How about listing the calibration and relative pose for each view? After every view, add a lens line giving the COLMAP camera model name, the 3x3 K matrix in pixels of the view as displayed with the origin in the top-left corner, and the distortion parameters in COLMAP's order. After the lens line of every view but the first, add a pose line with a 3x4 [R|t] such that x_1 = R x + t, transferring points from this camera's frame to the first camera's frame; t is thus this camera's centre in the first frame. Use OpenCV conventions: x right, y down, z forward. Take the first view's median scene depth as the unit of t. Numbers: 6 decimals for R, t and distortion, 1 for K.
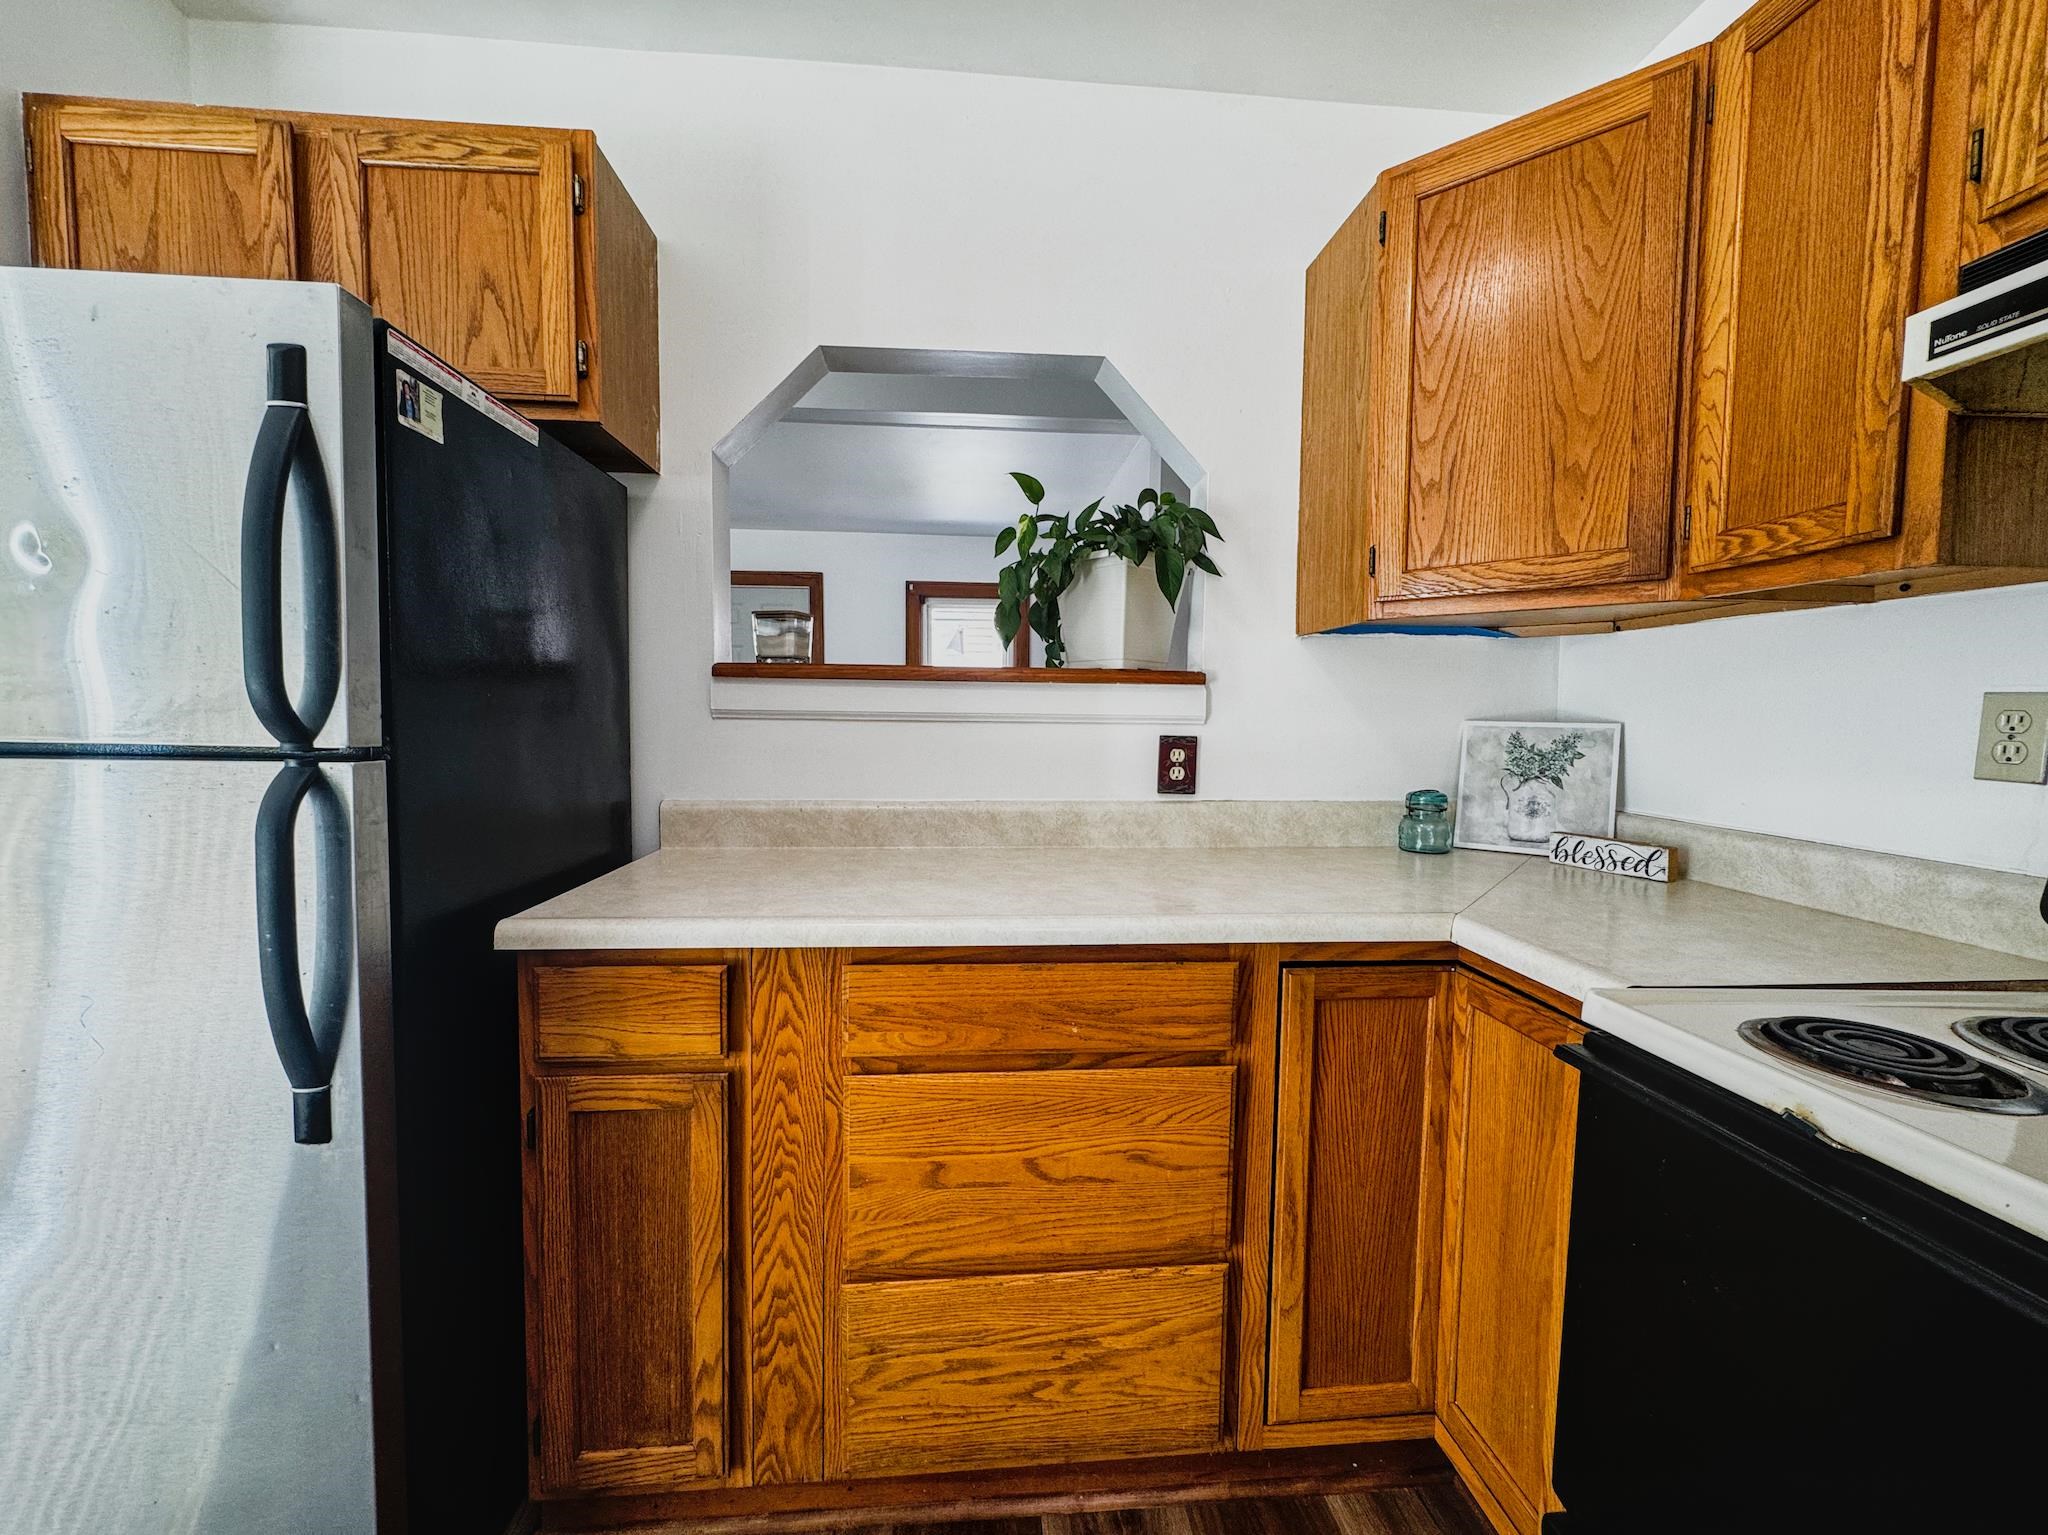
lens RADIAL K [[829.5, 0, 1012.9], [0, 829.5, 767.9], [0, 0, 1]] dist [-0.003893, 0.000505]
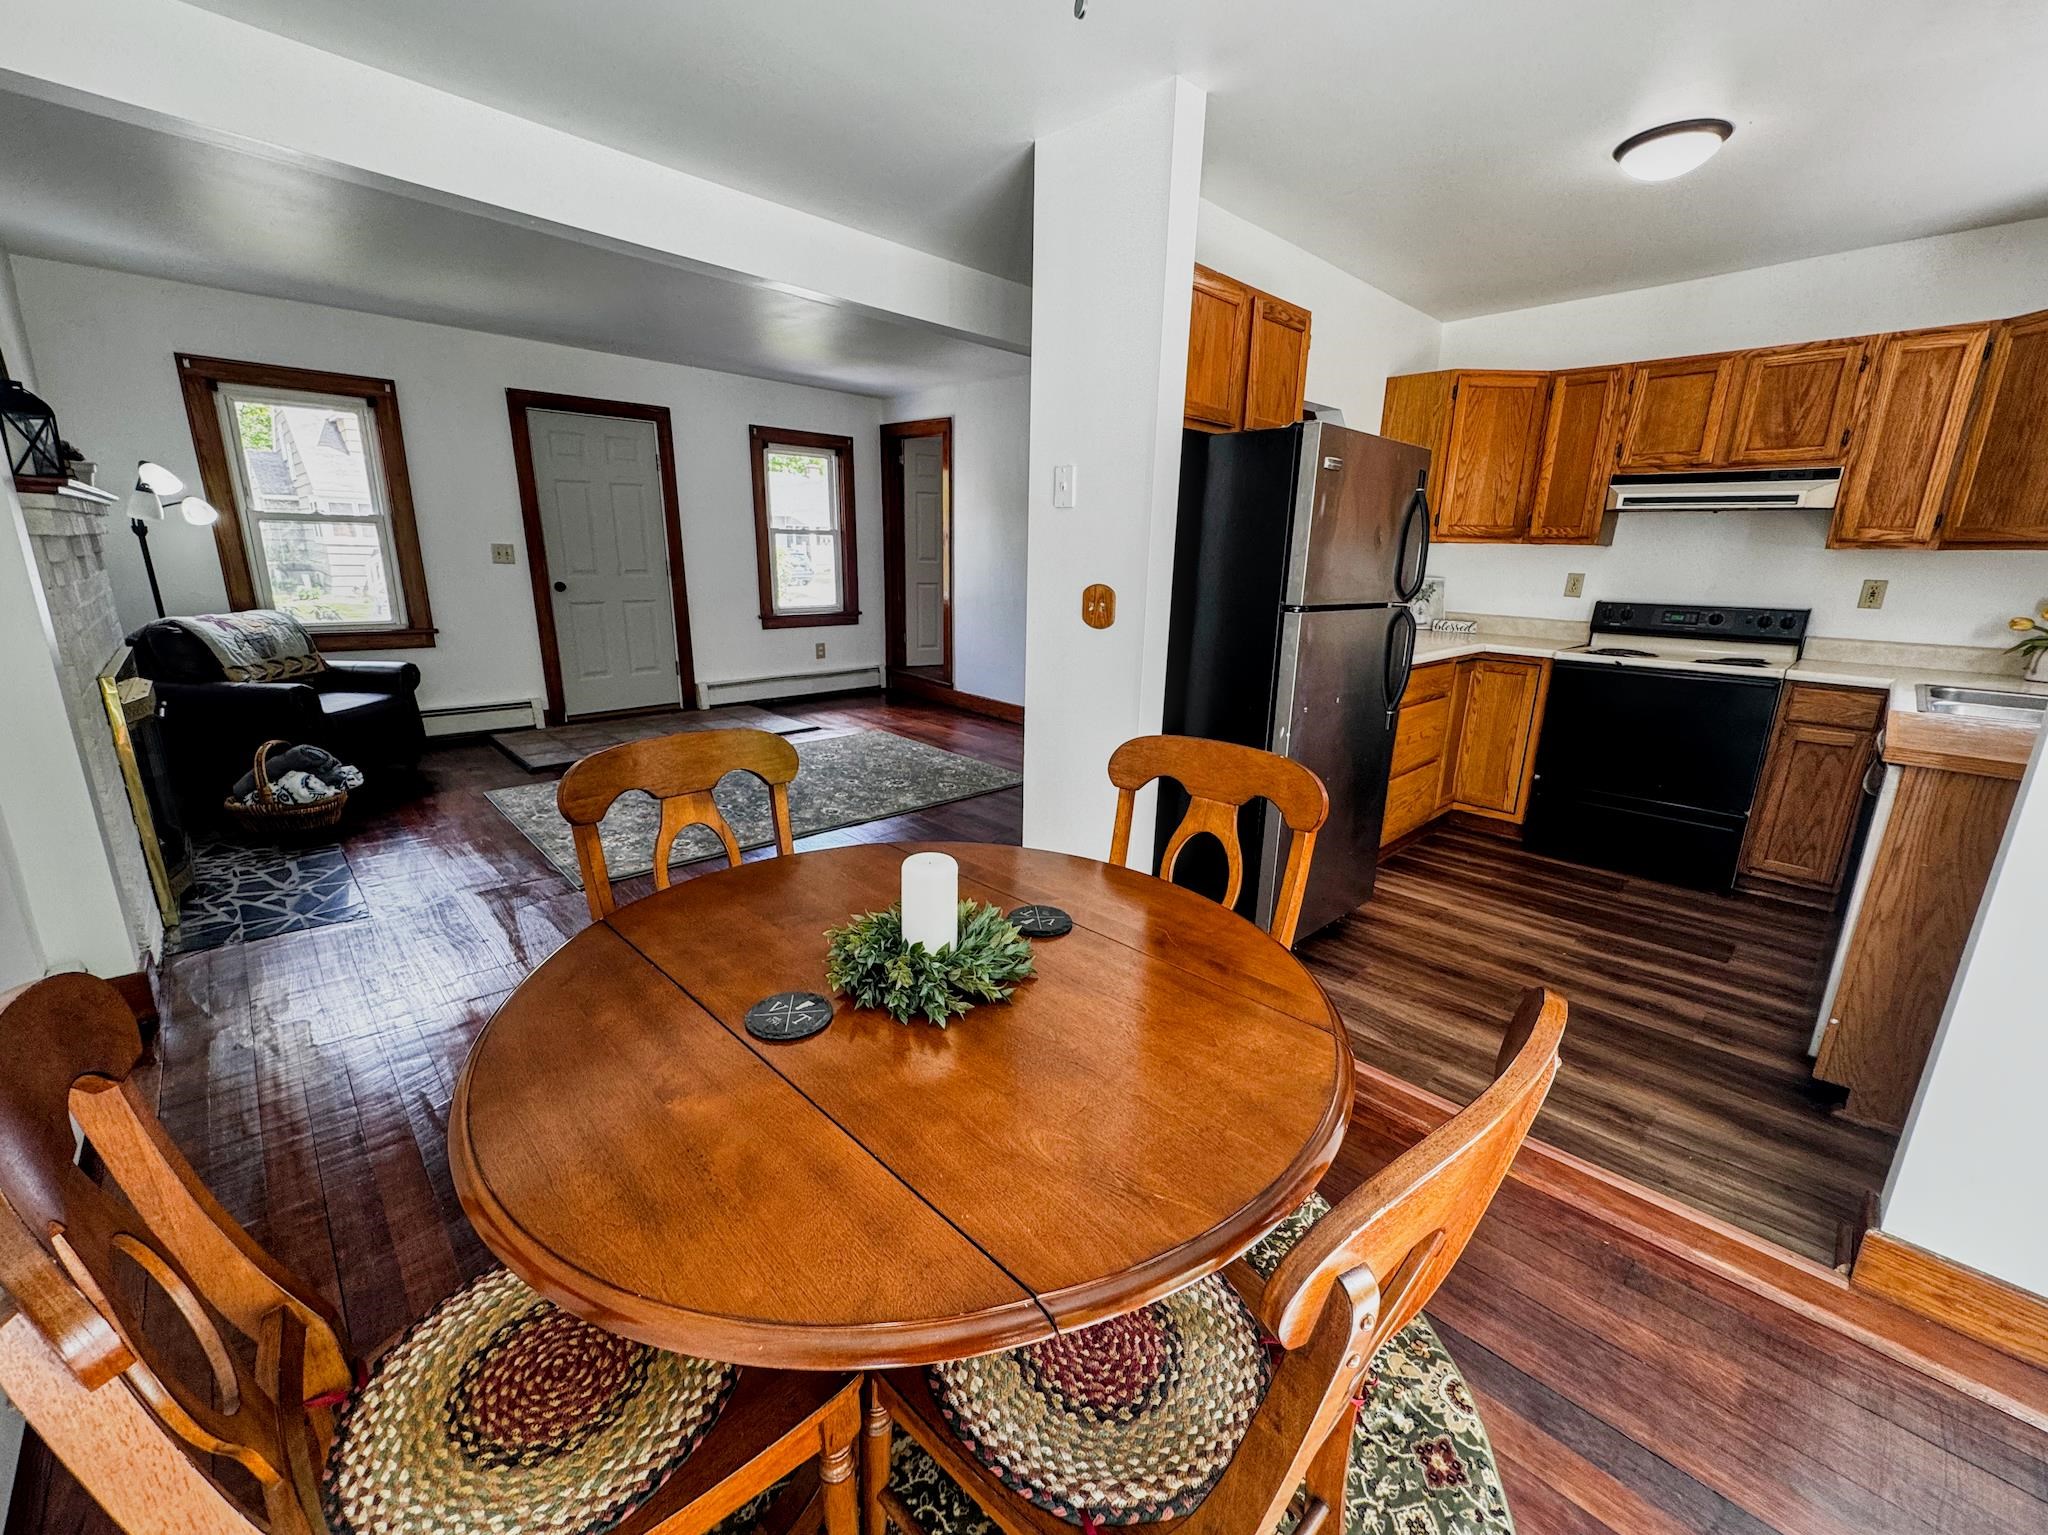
lens RADIAL K [[829.5, 0, 1024.2], [0, 829.5, 766.4], [0, 0, 1]] dist [-0.003893, 0.000505]
pose [[0.781003, -0.154665, 0.605073, -2.701334], [0.027208, 0.976356, 0.214451, -0.090118], [-0.623934, -0.151024, 0.766745, -0.408548]]
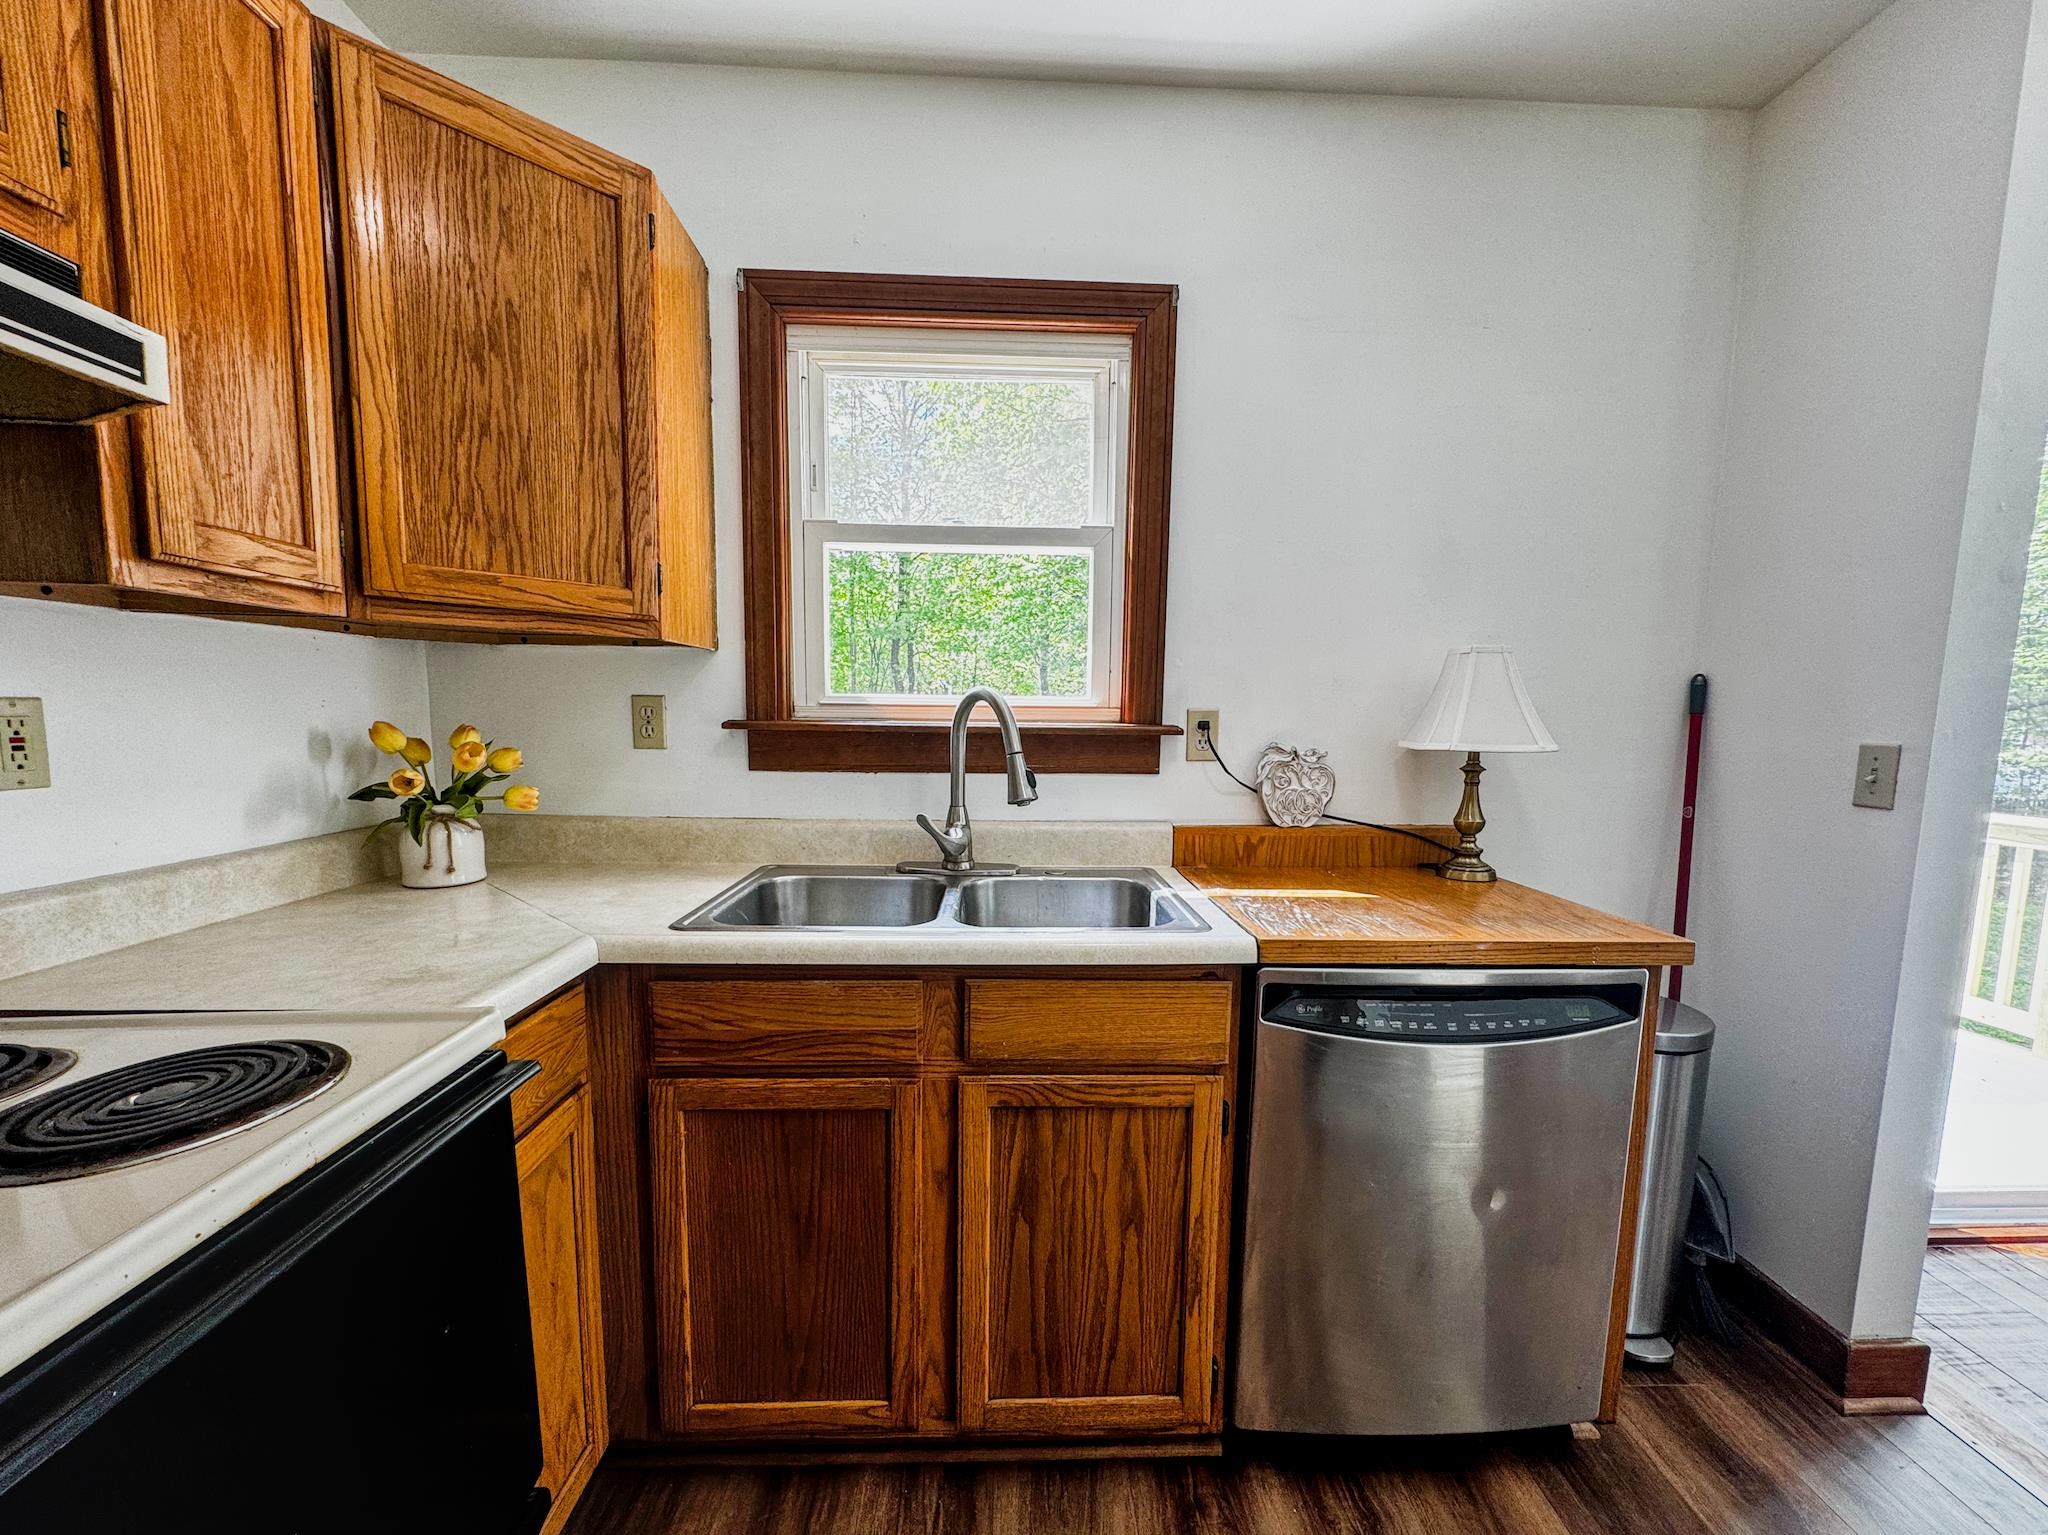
lens RADIAL K [[829.5, 0, 1037.4], [0, 829.5, 799.6], [0, 0, 1]] dist [-0.003893, 0.000505]
pose [[-0.998029, -0.030834, 0.054650, 0.047249], [-0.021208, 0.985441, 0.168692, -0.088558], [-0.059056, 0.167201, -0.984153, 0.728341]]
